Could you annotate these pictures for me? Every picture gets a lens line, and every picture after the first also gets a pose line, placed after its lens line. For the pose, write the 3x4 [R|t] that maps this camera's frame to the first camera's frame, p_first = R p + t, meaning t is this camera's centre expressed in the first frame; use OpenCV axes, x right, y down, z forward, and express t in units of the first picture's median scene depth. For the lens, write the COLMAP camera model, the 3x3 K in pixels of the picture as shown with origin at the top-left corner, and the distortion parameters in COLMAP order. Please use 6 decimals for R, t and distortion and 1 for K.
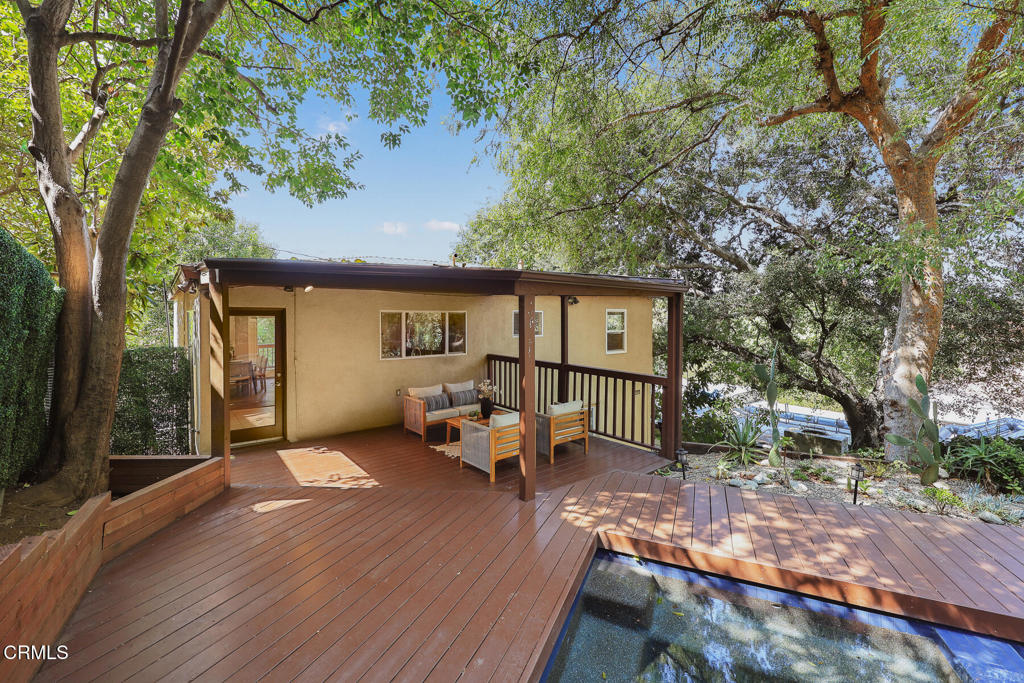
lens RADIAL K [[427.6, 0, 495.1], [0, 427.6, 324.8], [0, 0, 1]] dist [0.001231, 0.000018]
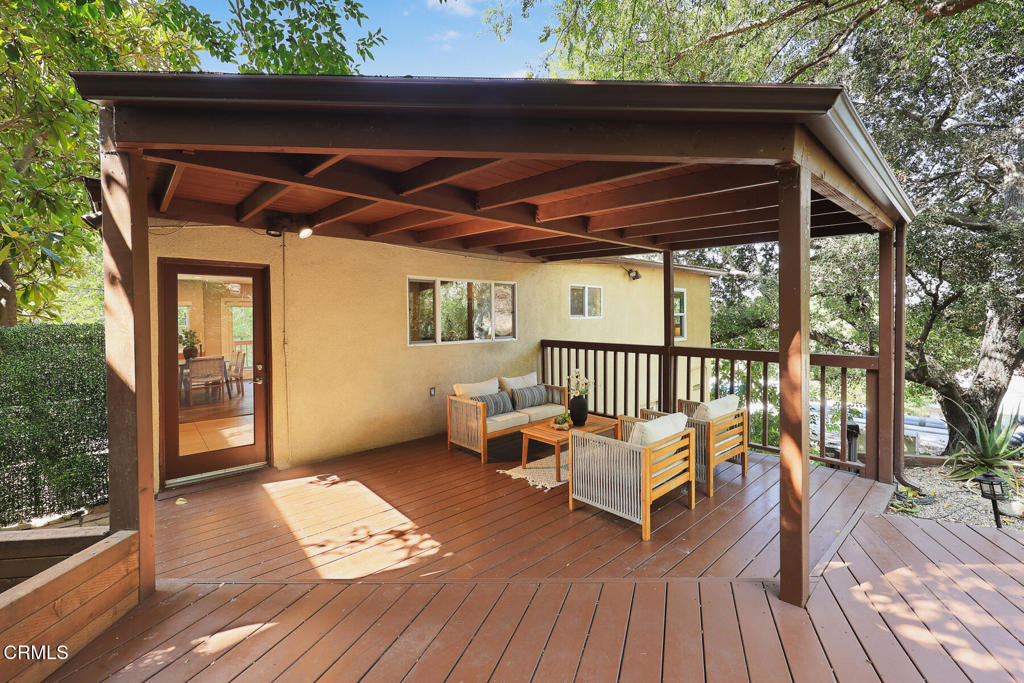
lens RADIAL K [[426.4, 0, 510.1], [0, 426.4, 324.4], [0, 0, 1]] dist [-0.003855, -0.000341]
pose [[0.997951, -0.012250, 0.062794, -0.161982], [0.012537, 0.999913, -0.004176, 0.058404], [-0.062737, 0.004955, 0.998018, 0.323255]]
